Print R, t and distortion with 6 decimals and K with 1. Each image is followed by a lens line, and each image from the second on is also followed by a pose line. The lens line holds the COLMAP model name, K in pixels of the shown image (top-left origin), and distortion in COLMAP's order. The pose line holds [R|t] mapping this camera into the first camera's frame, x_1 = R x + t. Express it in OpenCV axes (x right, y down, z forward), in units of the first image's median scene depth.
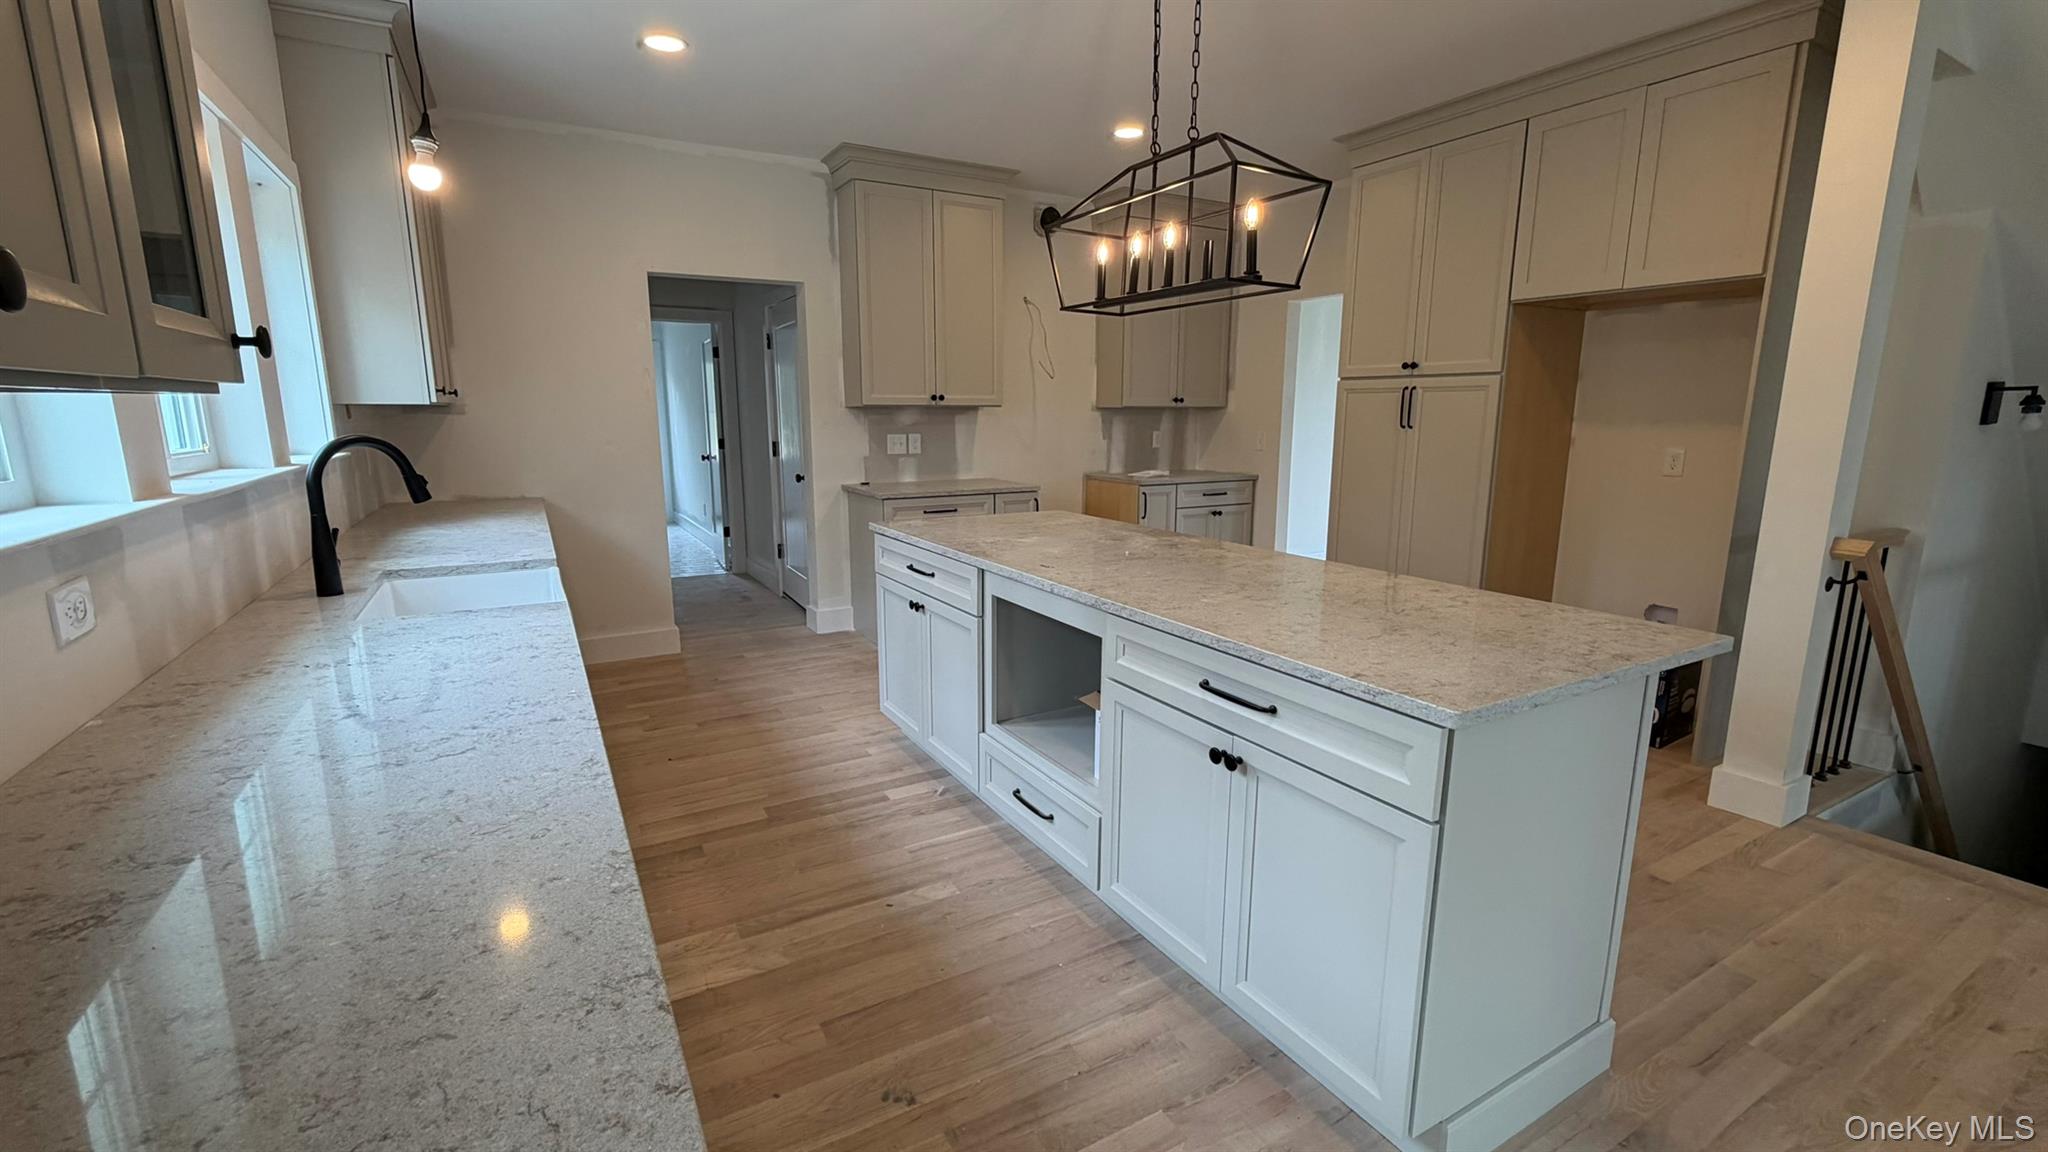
lens RADIAL K [[870.7, 0, 998.8], [0, 870.7, 583.8], [0, 0, 1]] dist [-0.003116, -0.000067]
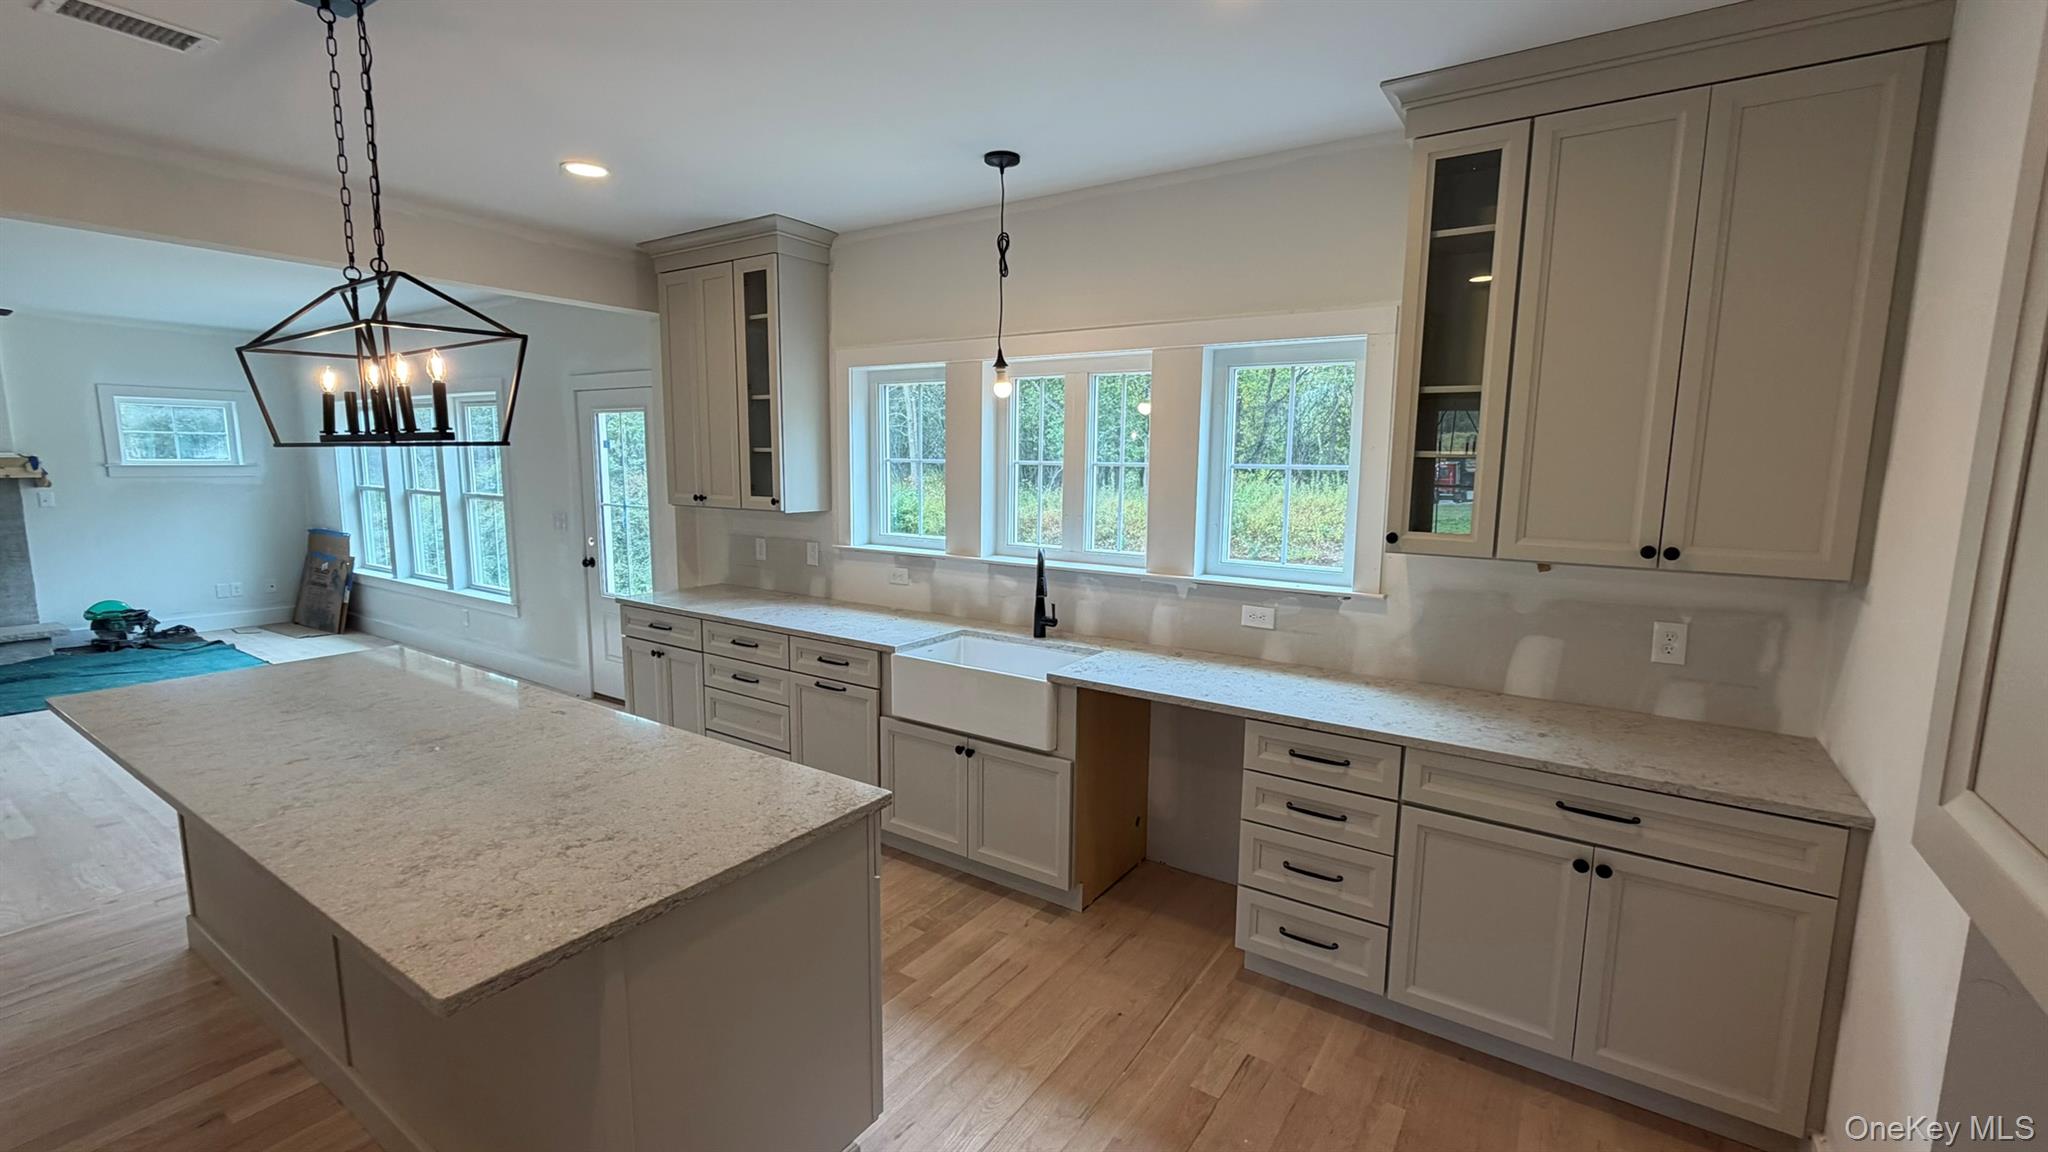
lens RADIAL K [[863.9, 0, 1025.7], [0, 863.9, 577.0], [0, 0, 1]] dist [0.002068, 0.000118]
pose [[-0.897707, 0.047699, -0.438004, 0.001062], [-0.096783, 0.948493, 0.301651, -0.307857], [0.429833, 0.313185, -0.846852, 1.203455]]
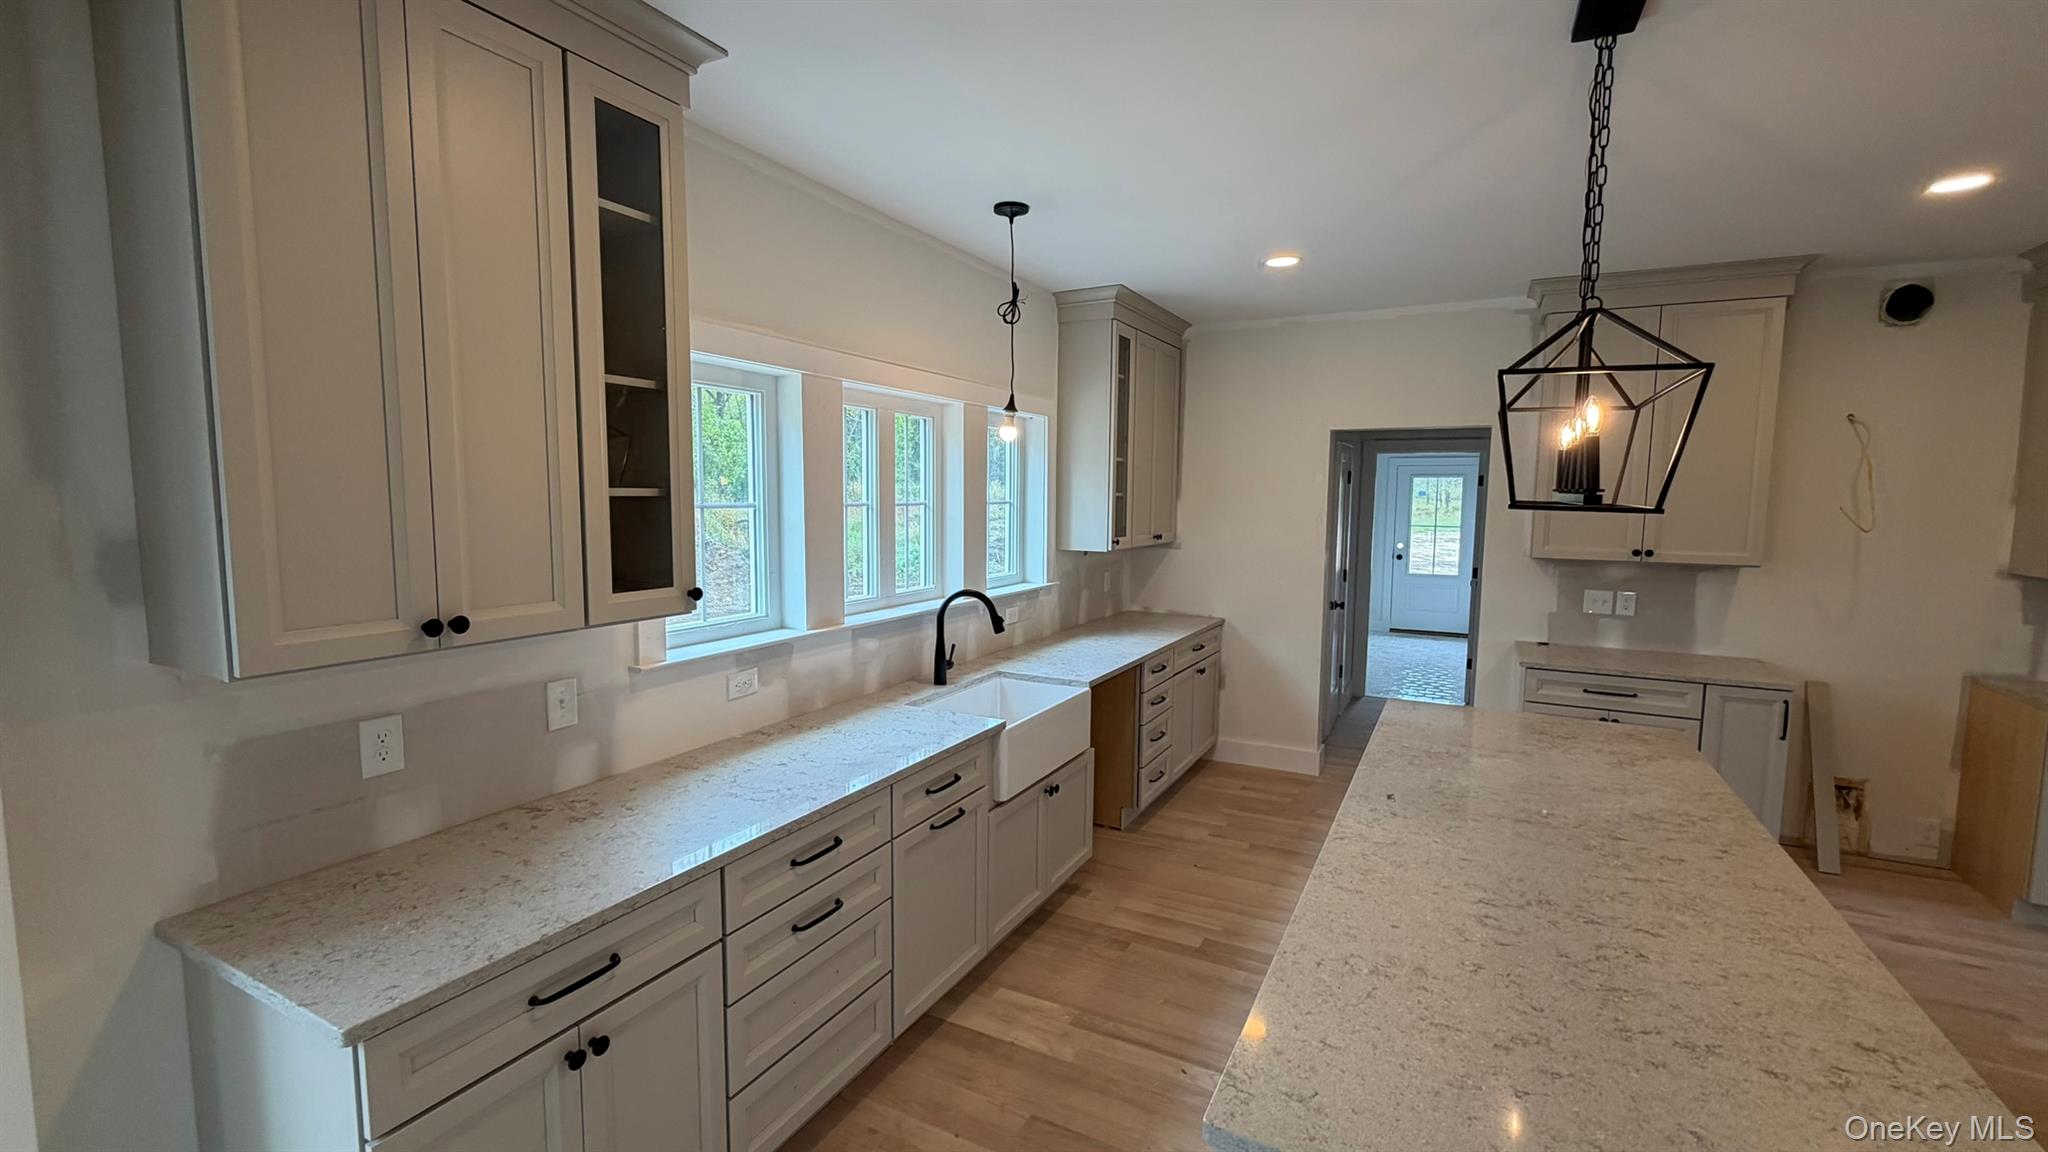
lens RADIAL K [[863.9, 0, 1025.7], [0, 863.9, 577.0], [0, 0, 1]] dist [0.002068, 0.000118]
pose [[0.535047, 0.085722, -0.840462, 0.343962], [-0.168512, 0.985677, -0.006743, -0.103472], [0.827845, 0.145236, 0.541829, 0.109336]]
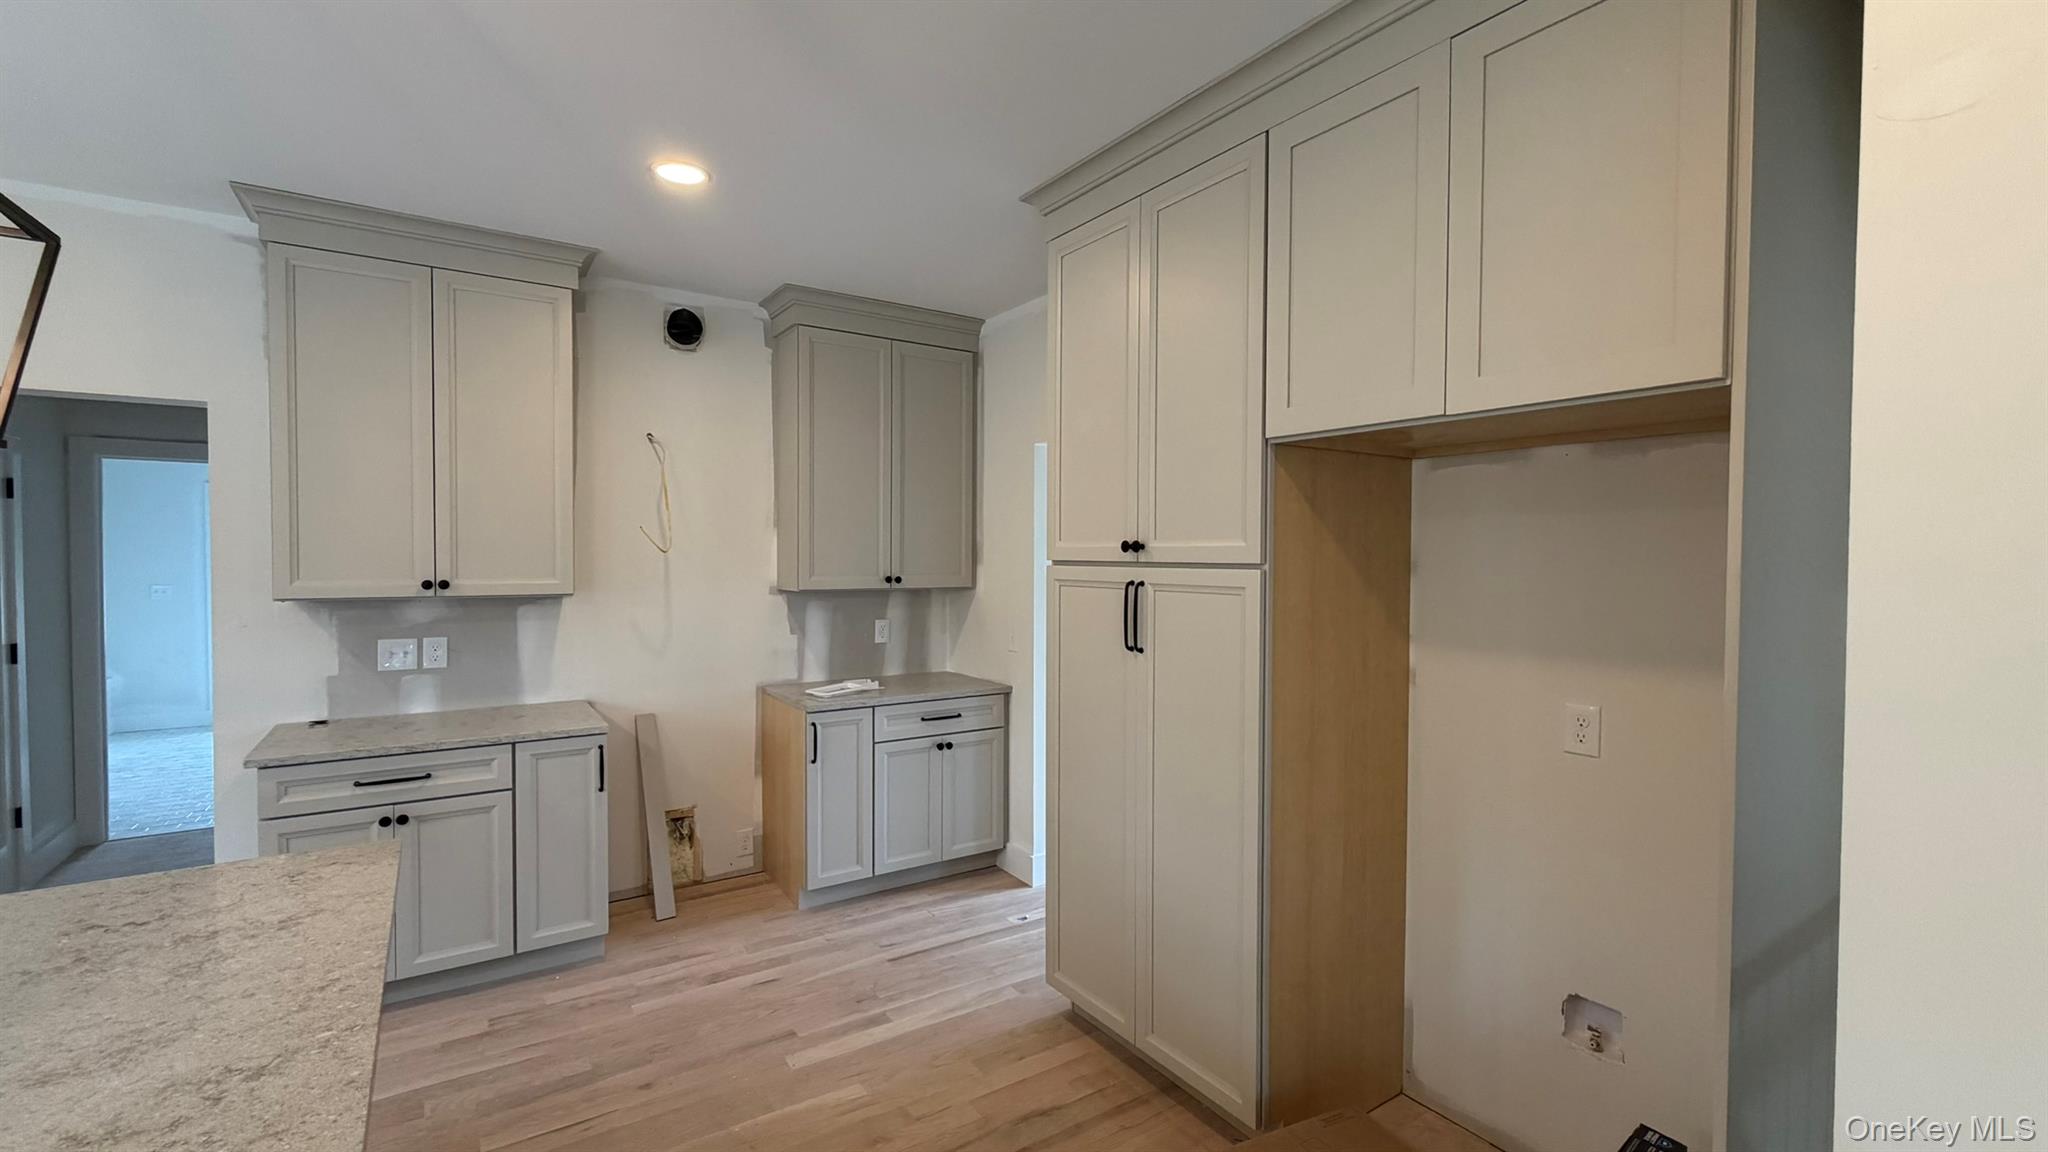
lens RADIAL K [[827.9, 0, 1032.5], [0, 827.9, 577.4], [0, 0, 1]] dist [0.000124, -0.000050]
pose [[0.997001, 0.002136, 0.077363, 0.351678], [0.010755, 0.986097, -0.165825, -0.134553], [-0.076642, 0.166159, 0.983116, 0.447464]]
